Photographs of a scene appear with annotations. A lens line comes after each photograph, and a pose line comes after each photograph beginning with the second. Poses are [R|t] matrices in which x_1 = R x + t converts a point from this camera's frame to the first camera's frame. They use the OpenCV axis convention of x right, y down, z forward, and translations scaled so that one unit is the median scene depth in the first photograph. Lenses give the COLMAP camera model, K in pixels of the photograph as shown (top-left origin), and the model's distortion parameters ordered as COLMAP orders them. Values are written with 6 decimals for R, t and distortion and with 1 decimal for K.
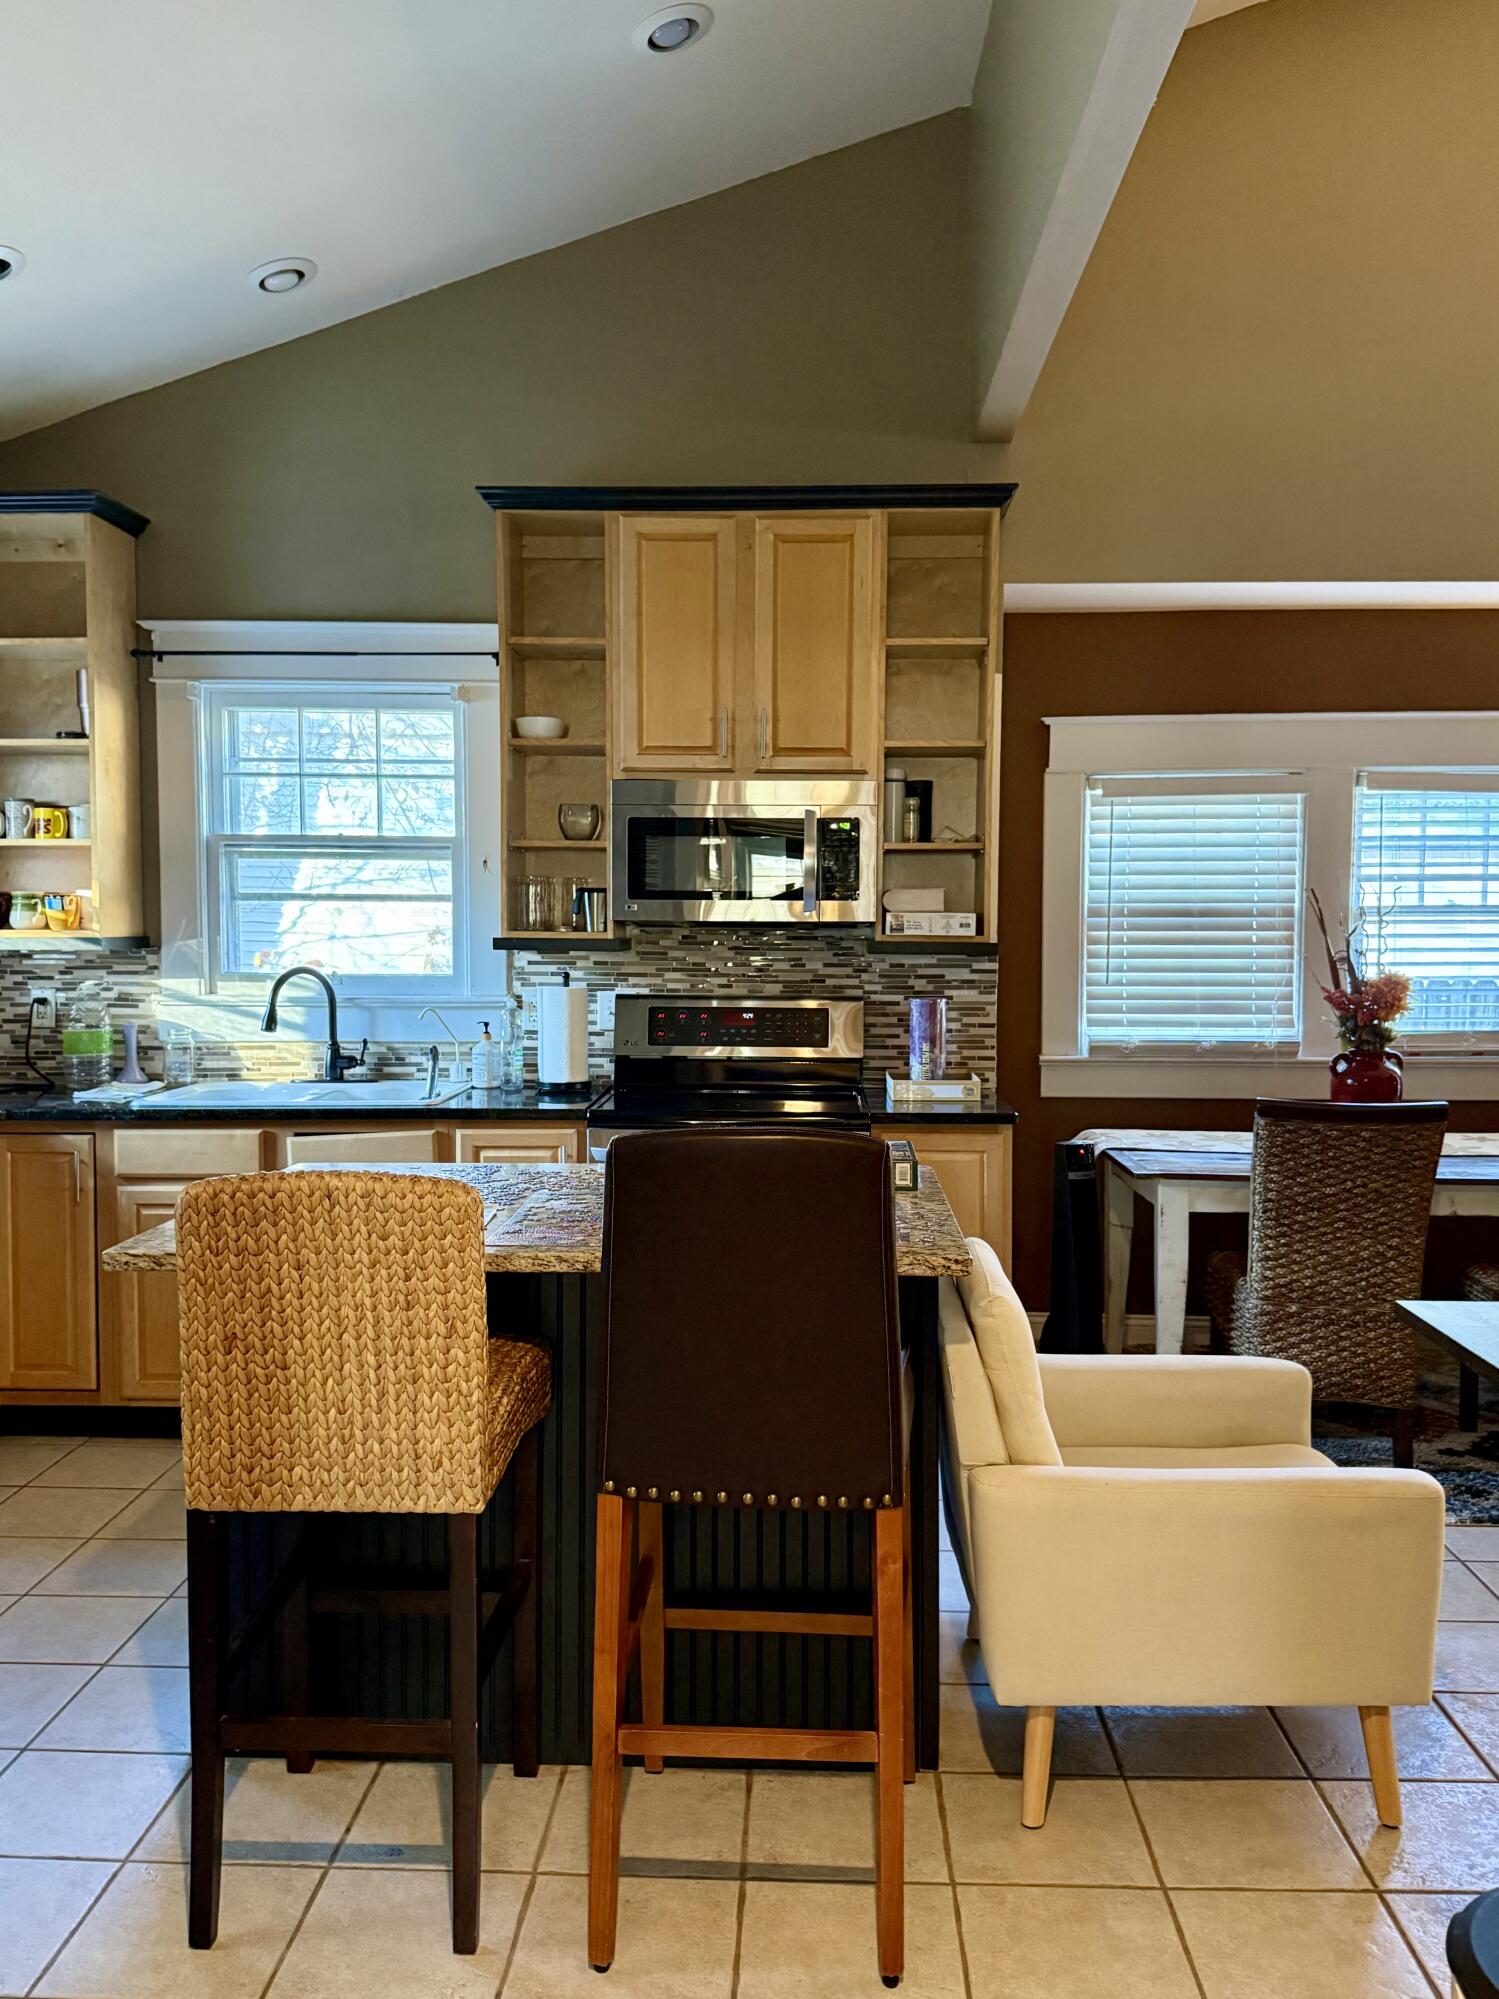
lens RADIAL K [[1552.6, 0, 749.5], [0, 1552.6, 999.5], [0, 0, 1]] dist [0.152714, -0.299500]
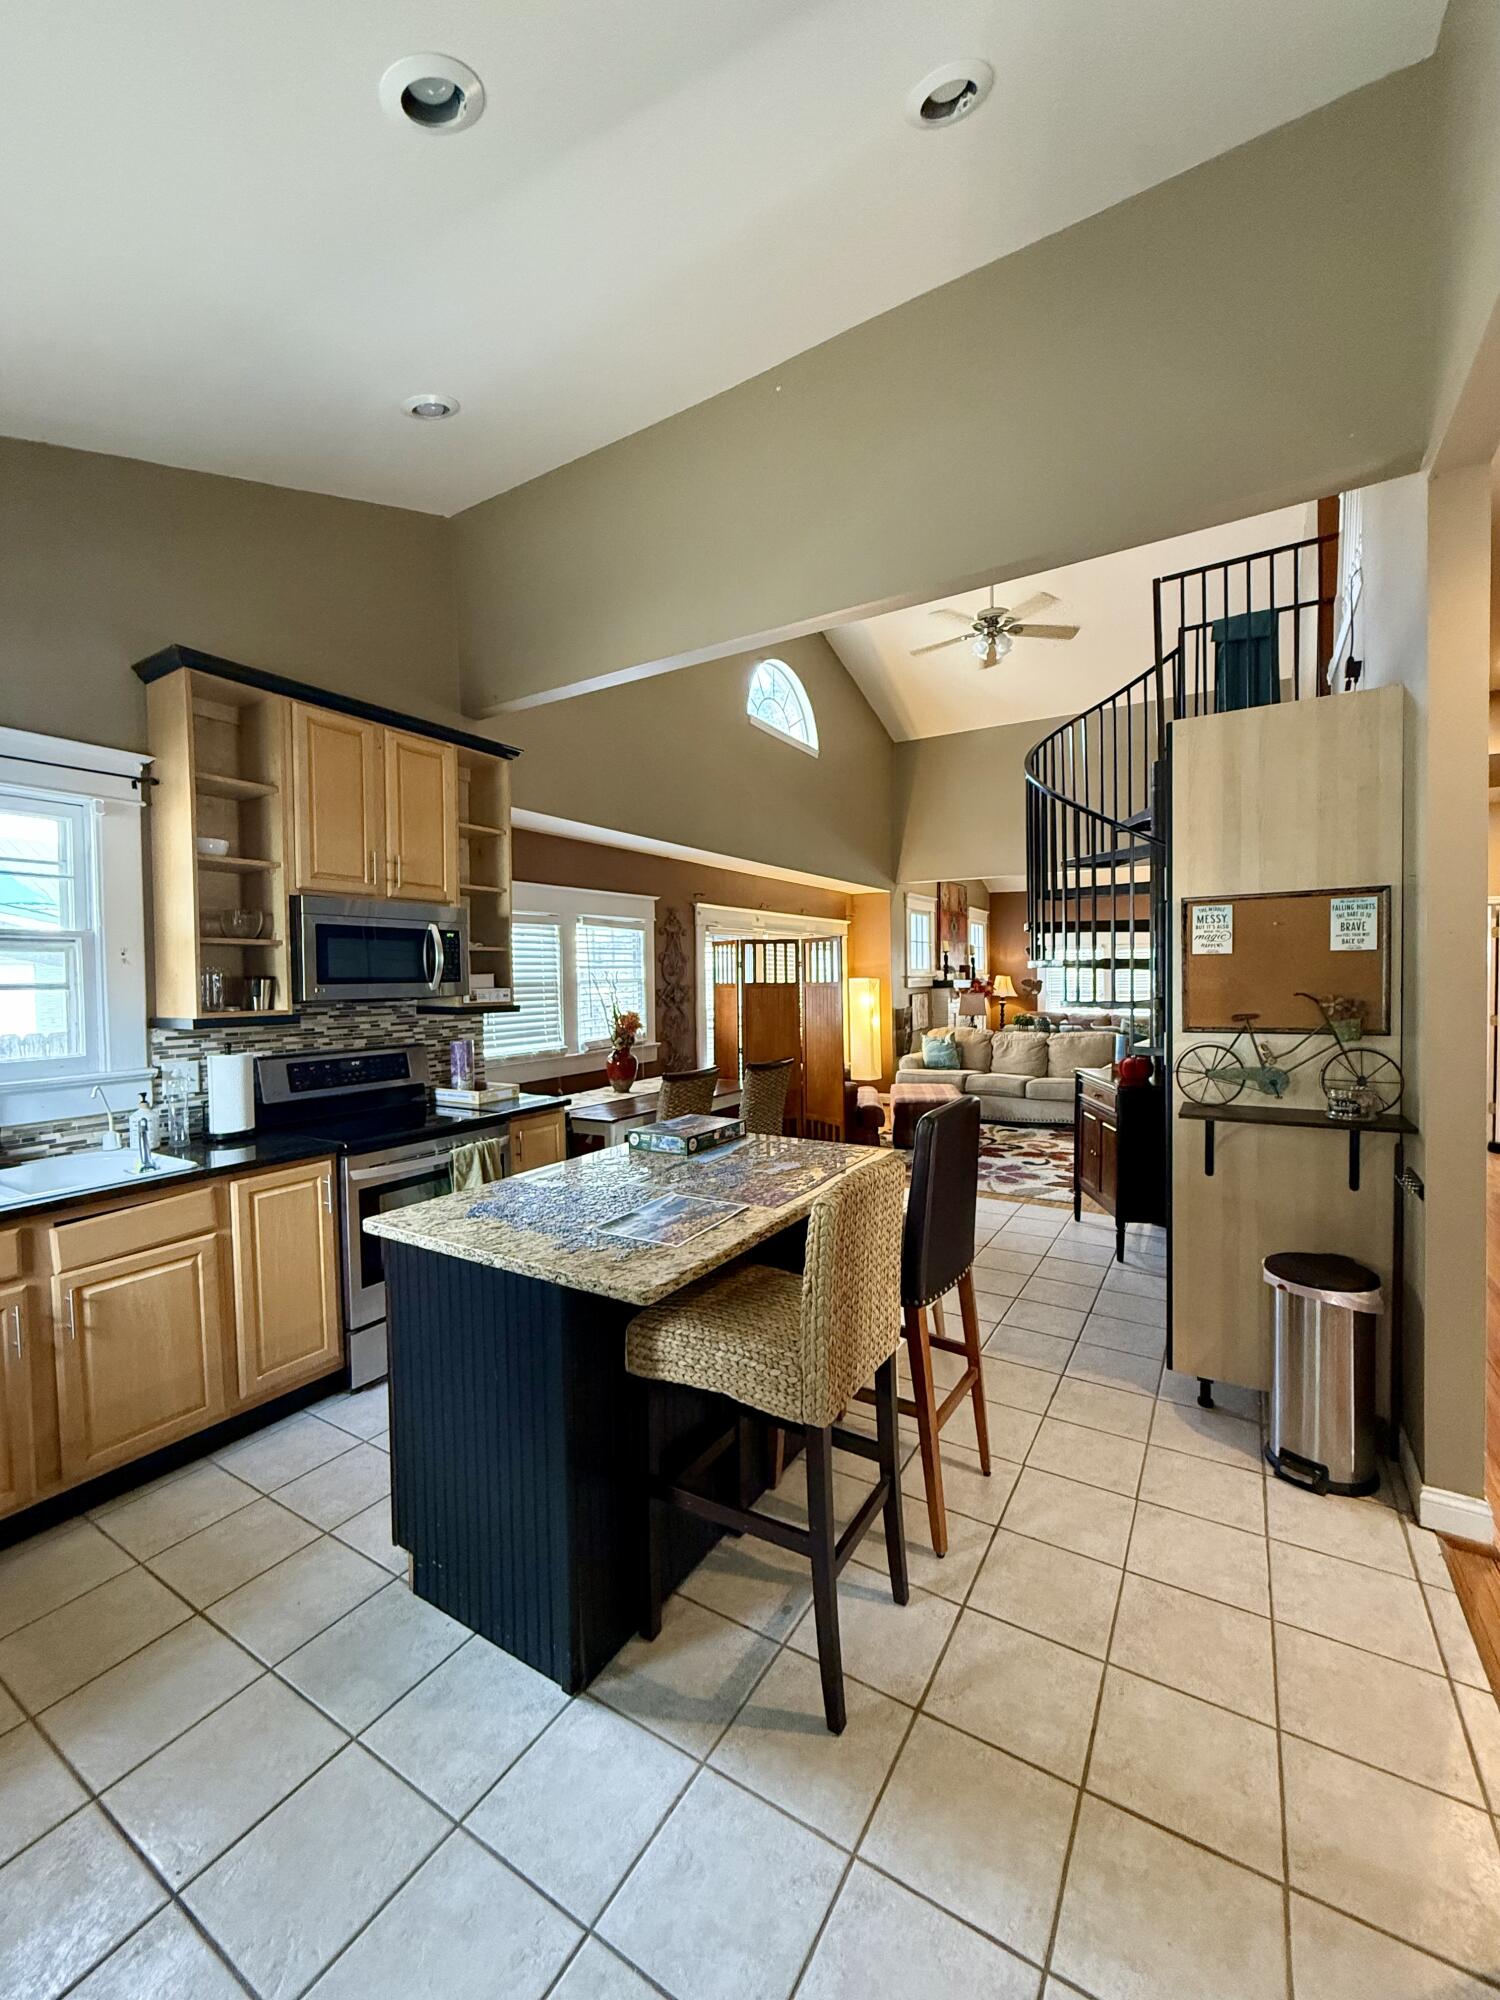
lens RADIAL K [[799.8, 0, 747.7], [0, 799.8, 994.1], [0, 0, 1]] dist [0.000098, 0.000481]
pose [[0.493508, -0.031522, 0.869170, -0.463746], [0.058580, 0.998278, 0.002943, -0.034178], [-0.867766, 0.049463, 0.494505, 0.314908]]
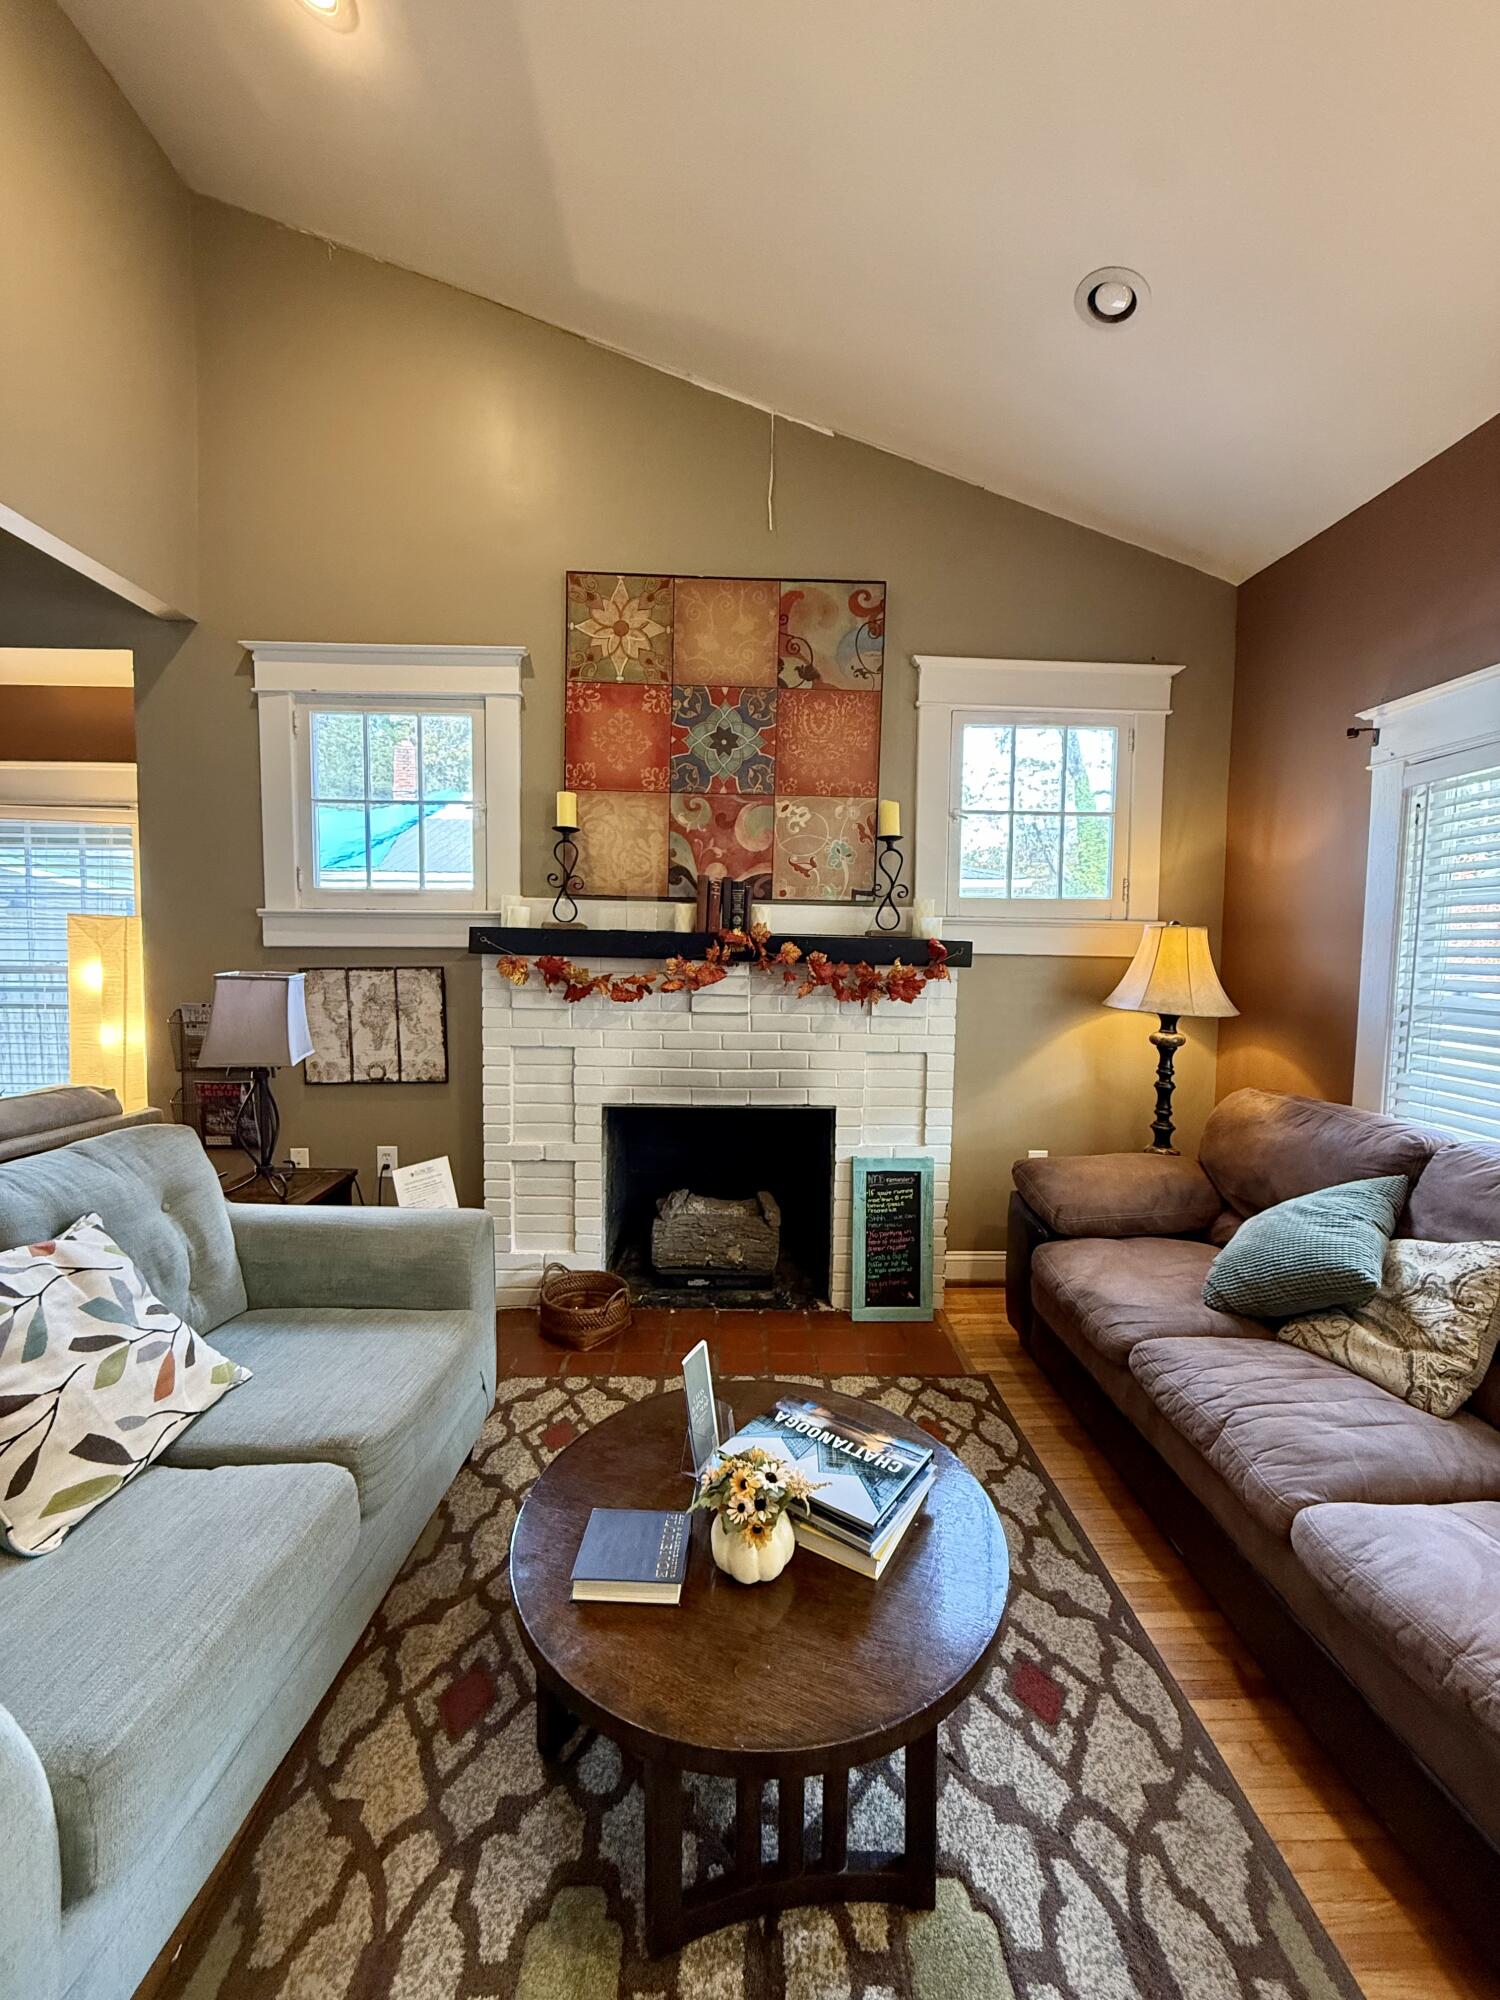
lens RADIAL K [[799.8, 0, 747.7], [0, 799.8, 994.1], [0, 0, 1]] dist [0.000098, 0.000481]
pose [[0.997649, 0.001101, 0.068519, 1.837709], [-0.002186, 0.999873, 0.015762, 0.007127], [-0.068493, -0.015875, 0.997525, 0.285407]]
